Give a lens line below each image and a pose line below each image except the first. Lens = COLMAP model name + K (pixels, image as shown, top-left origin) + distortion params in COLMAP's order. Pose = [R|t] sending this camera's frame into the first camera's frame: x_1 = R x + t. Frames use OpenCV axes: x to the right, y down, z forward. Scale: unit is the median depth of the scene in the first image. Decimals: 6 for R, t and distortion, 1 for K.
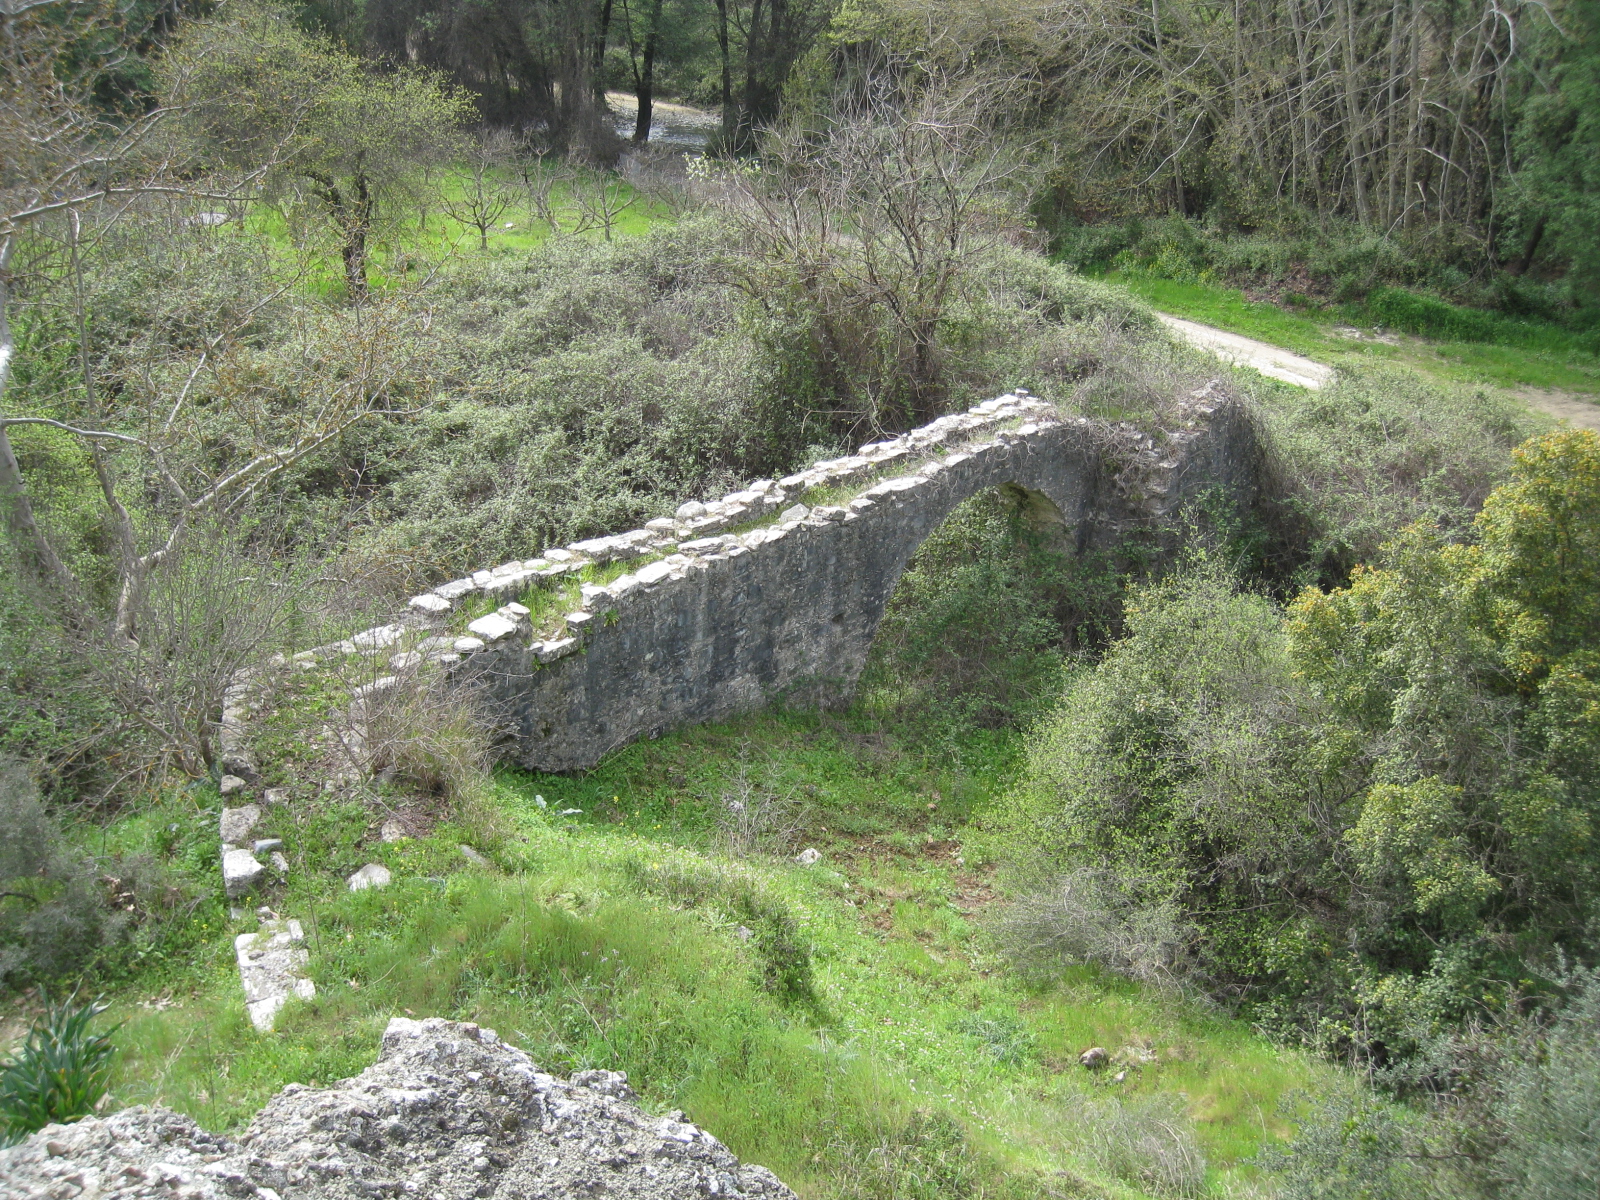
lens RADIAL K [[1728.1, 0, 802.7], [0, 1728.1, 604.5], [0, 0, 1]] dist [-0.104993, 0.000000]
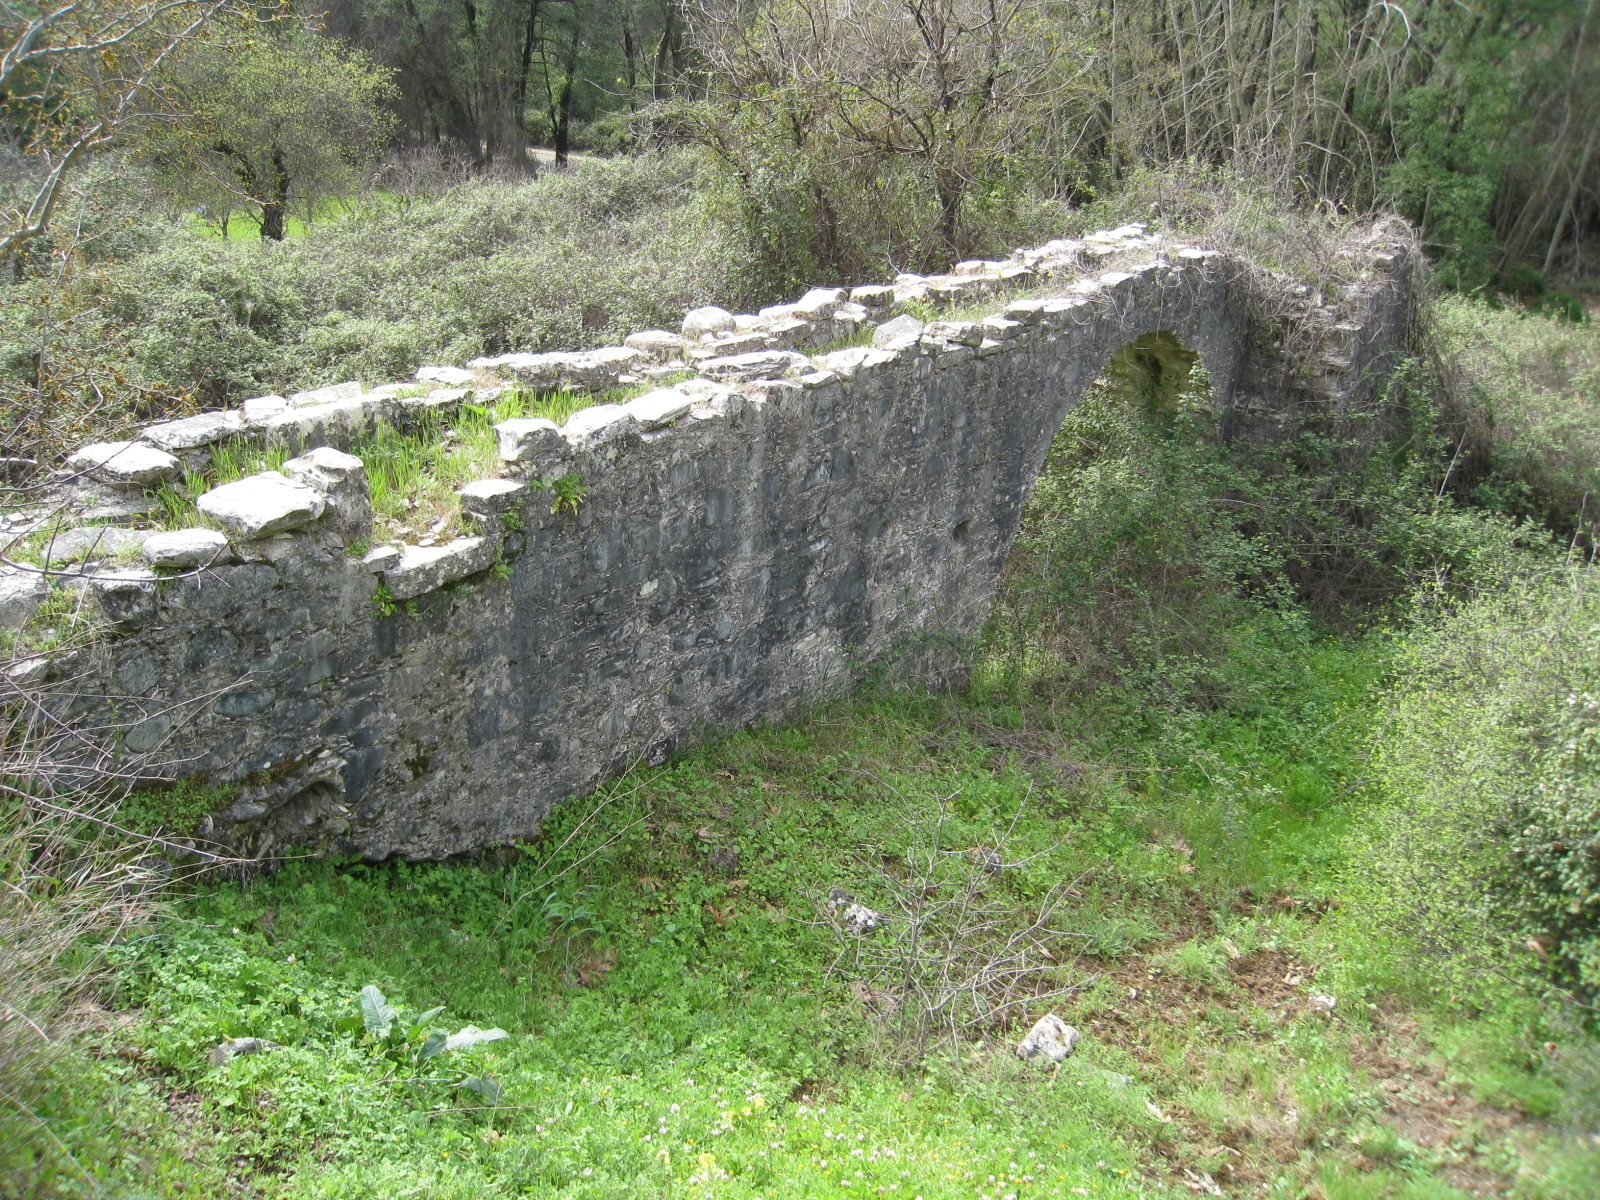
lens RADIAL K [[1414.4, 0, 796.6], [0, 1414.4, 592.5], [0, 0, 1]] dist [-0.130301, 0.008729]
pose [[0.997237, -0.022153, 0.070899, -0.073797], [0.022409, 0.999745, -0.002819, 0.031851], [-0.070818, 0.004400, 0.997480, 0.600638]]
